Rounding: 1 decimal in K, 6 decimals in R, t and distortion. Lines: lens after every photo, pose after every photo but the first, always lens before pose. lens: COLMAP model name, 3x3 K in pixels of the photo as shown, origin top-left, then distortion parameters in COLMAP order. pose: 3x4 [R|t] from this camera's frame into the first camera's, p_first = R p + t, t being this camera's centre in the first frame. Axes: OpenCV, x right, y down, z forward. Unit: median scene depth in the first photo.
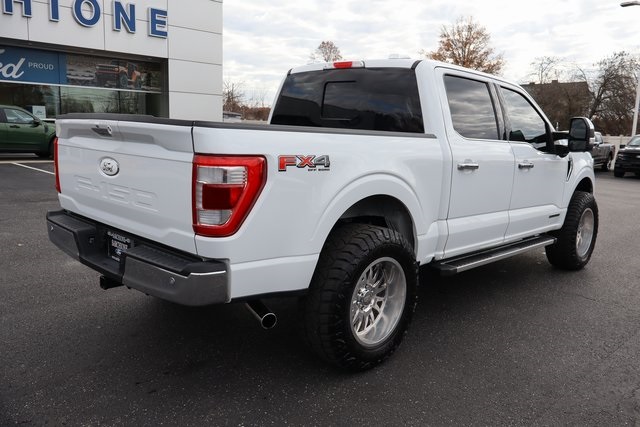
lens RADIAL K [[526.0, 0, 321.5], [0, 526.0, 213.3], [0, 0, 1]] dist [0.004222, -0.033639]
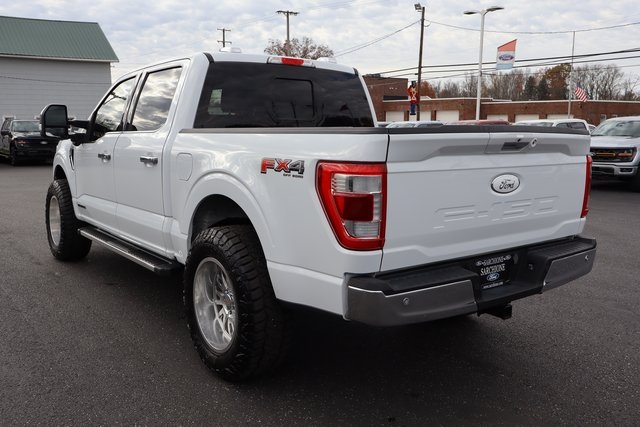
lens RADIAL K [[576.5, 0, 318.5], [0, 576.5, 213.3], [0, 0, 1]] dist [0.000410, 0.003890]
pose [[0.154139, -0.180830, 0.971361, -0.982877], [0.154170, 0.975470, 0.157131, -0.168466], [-0.975947, 0.125535, 0.178237, 0.786968]]
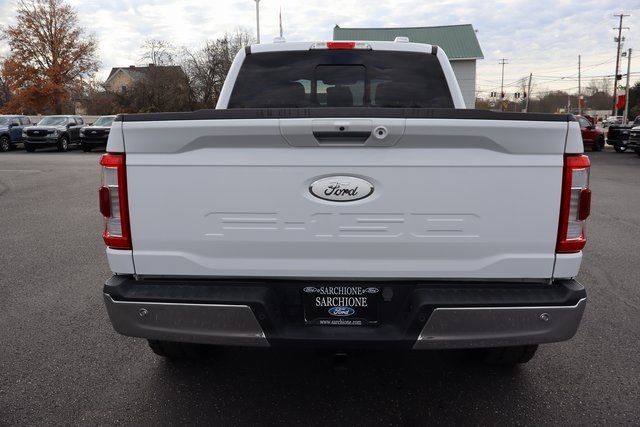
lens RADIAL K [[526.0, 0, 322.3], [0, 526.0, 210.8], [0, 0, 1]] dist [0.004222, -0.033639]
pose [[0.740335, -0.155565, 0.653991, -0.591162], [0.138218, 0.987295, 0.078382, -0.079981], [-0.657875, 0.032365, 0.752431, 0.355729]]
